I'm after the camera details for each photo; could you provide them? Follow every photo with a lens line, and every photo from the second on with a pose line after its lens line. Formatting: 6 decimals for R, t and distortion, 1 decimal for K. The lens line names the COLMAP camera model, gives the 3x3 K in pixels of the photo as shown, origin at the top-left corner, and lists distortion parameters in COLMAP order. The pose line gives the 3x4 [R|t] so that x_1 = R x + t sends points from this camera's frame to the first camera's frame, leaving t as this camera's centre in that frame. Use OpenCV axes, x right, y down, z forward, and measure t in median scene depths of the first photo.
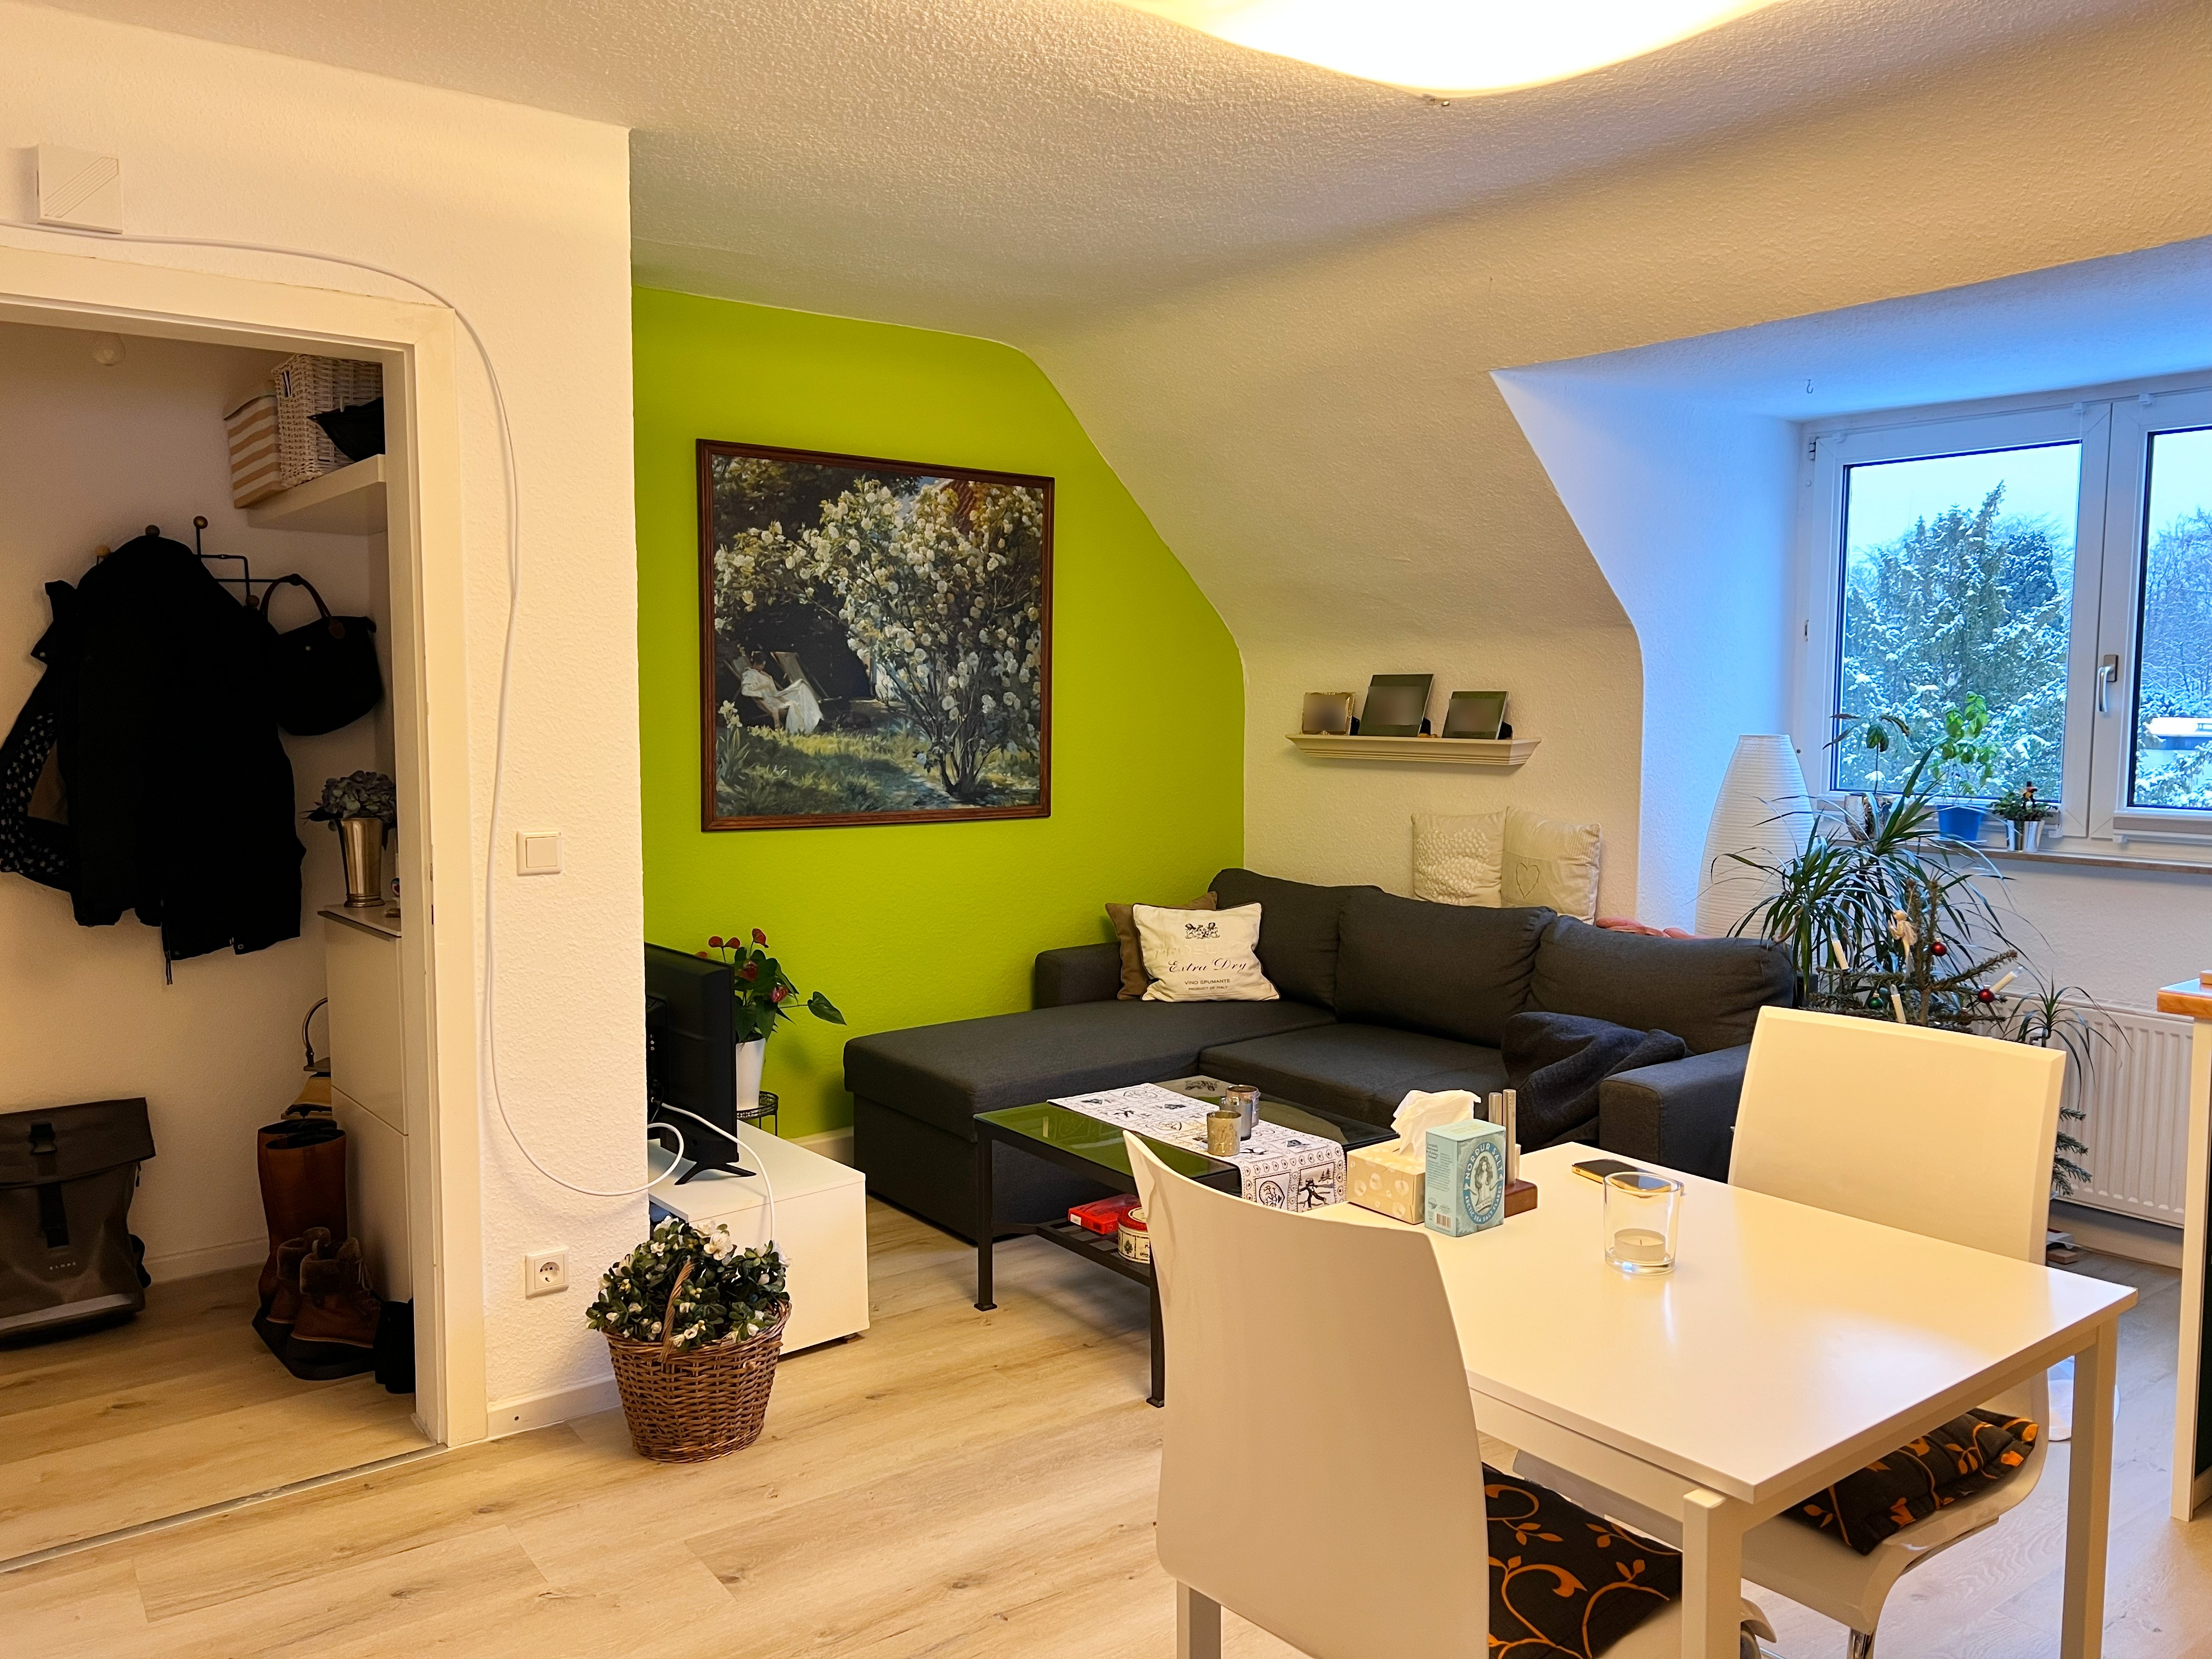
lens RADIAL K [[1684.9, 0, 1106.0], [0, 1684.9, 828.1], [0, 0, 1]] dist [0.066811, 0.000282]
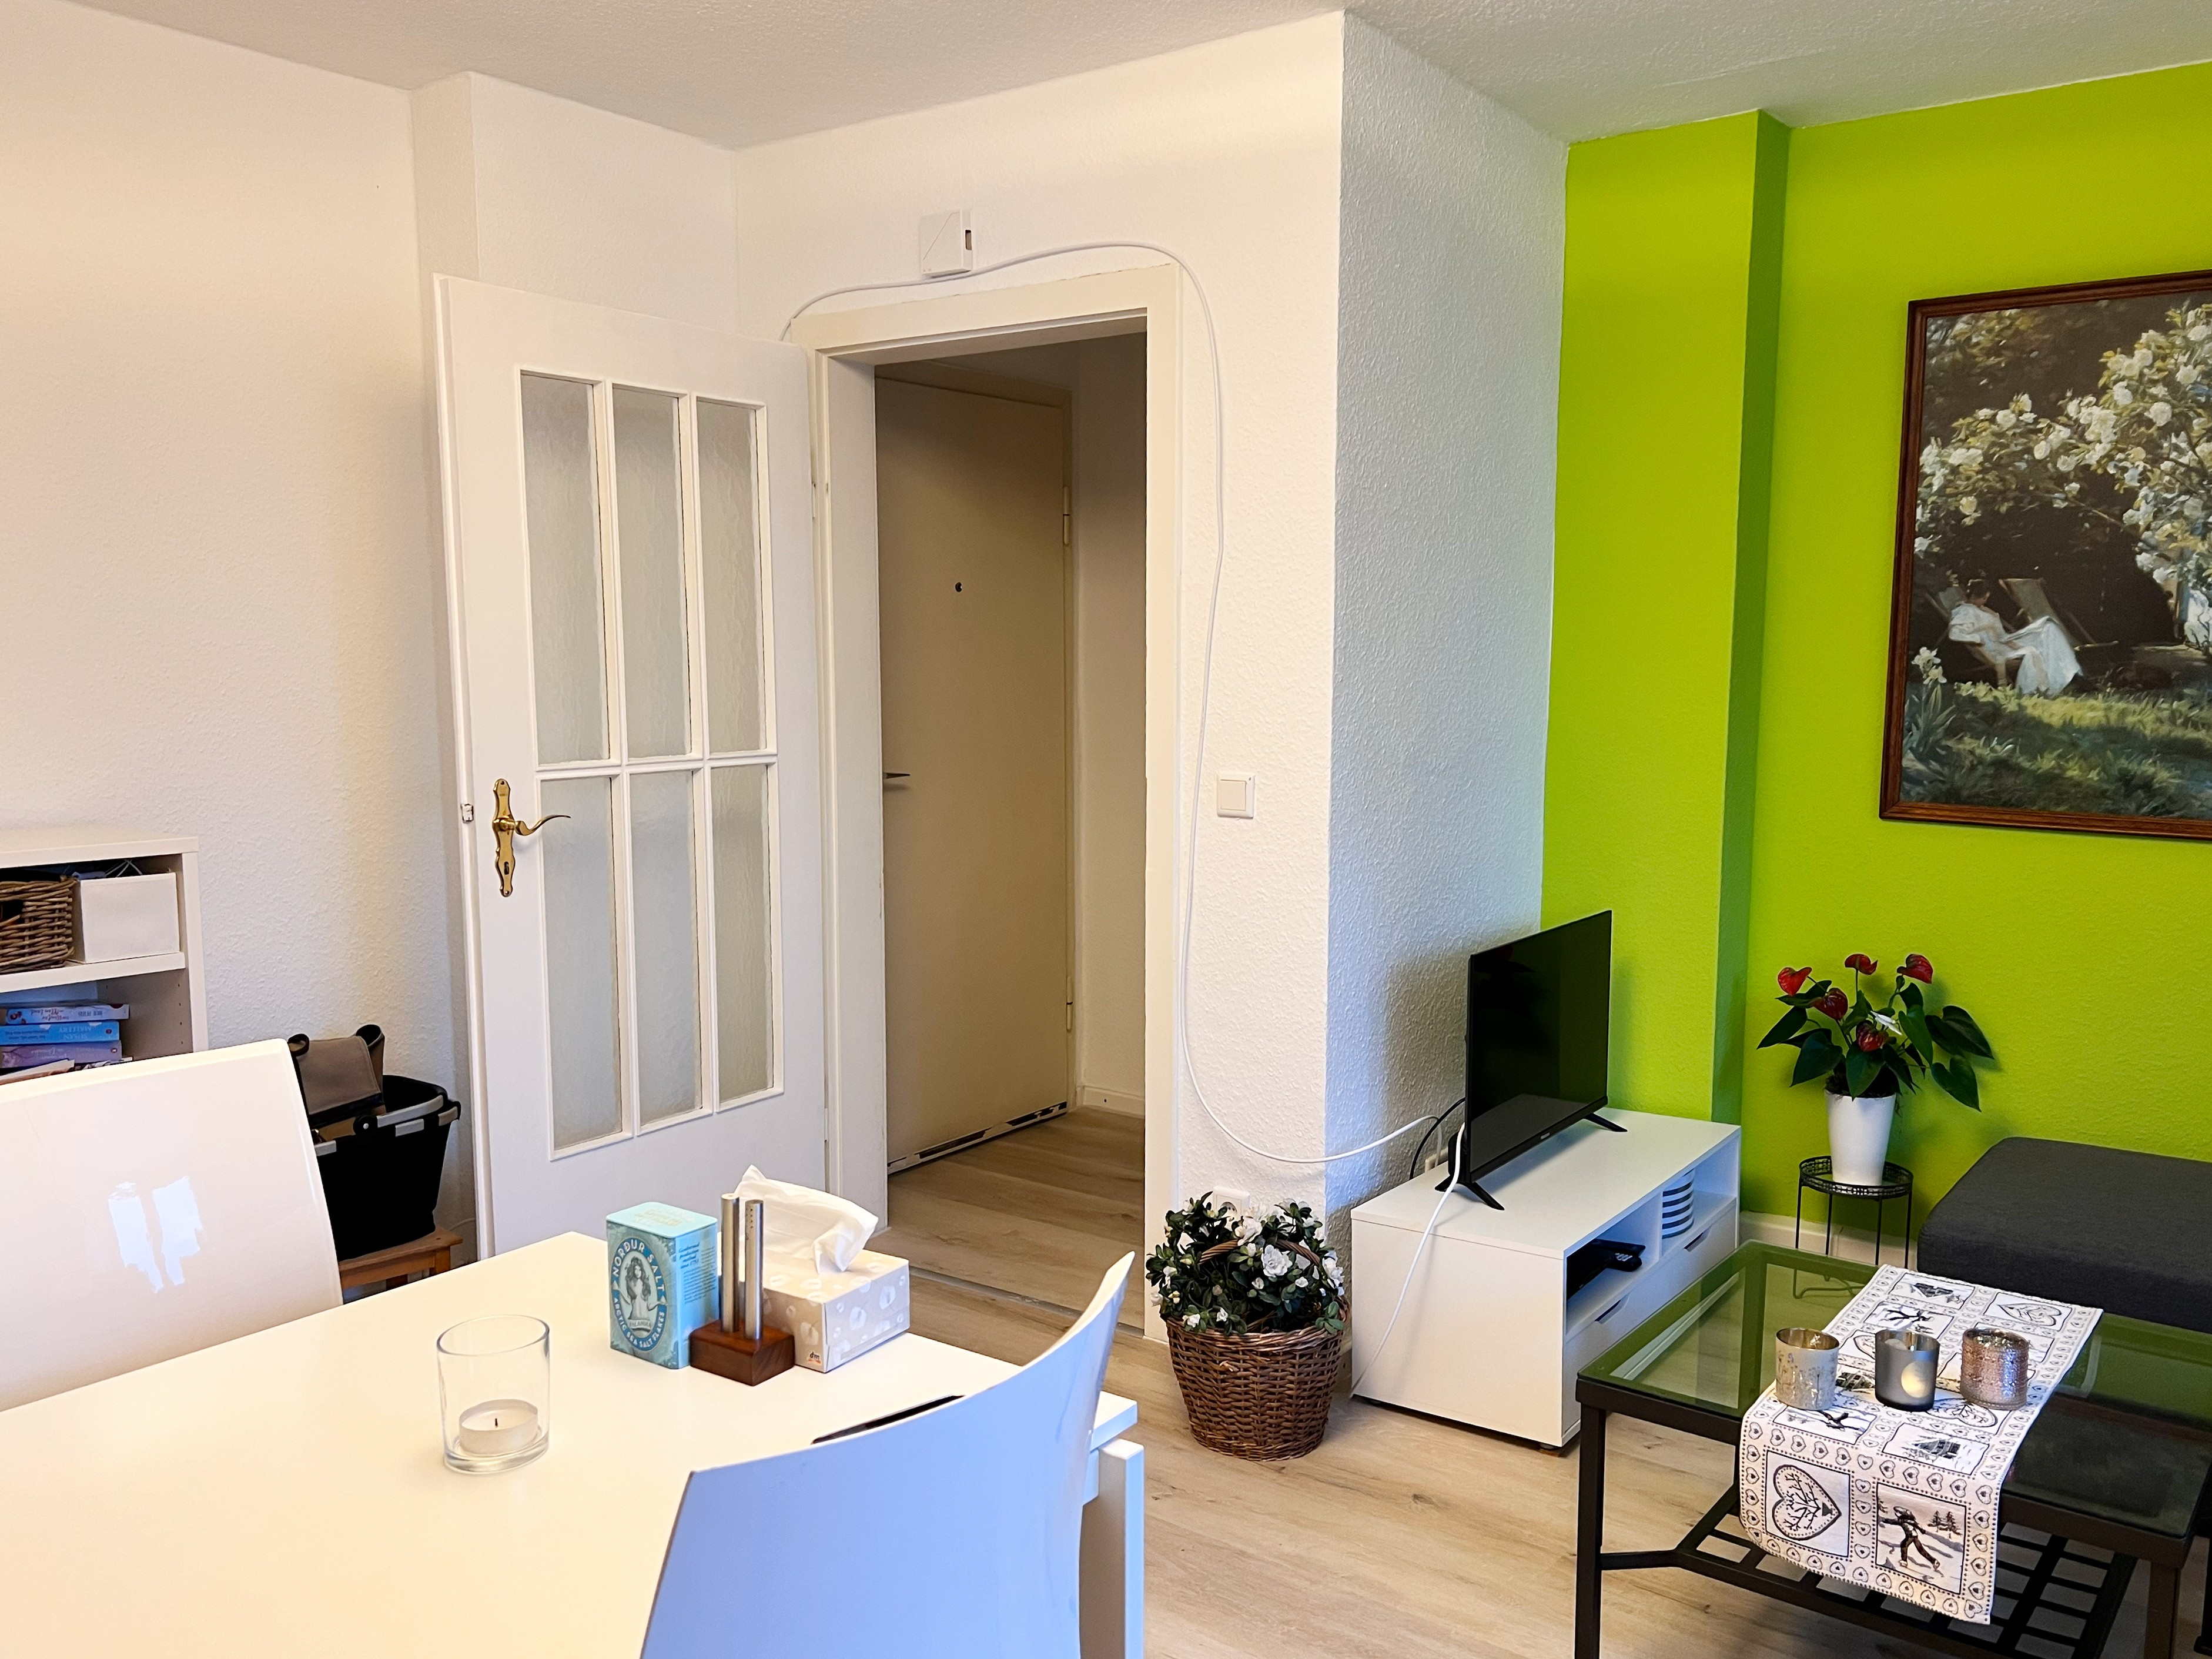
lens RADIAL K [[1777.0, 0, 1106.4], [0, 1777.0, 834.6], [0, 0, 1]] dist [0.036504, -0.020986]
pose [[0.268804, 0.100083, -0.957981, 0.437059], [-0.079104, 0.993521, 0.081600, -0.028321], [0.959941, 0.053845, 0.274980, 0.429711]]
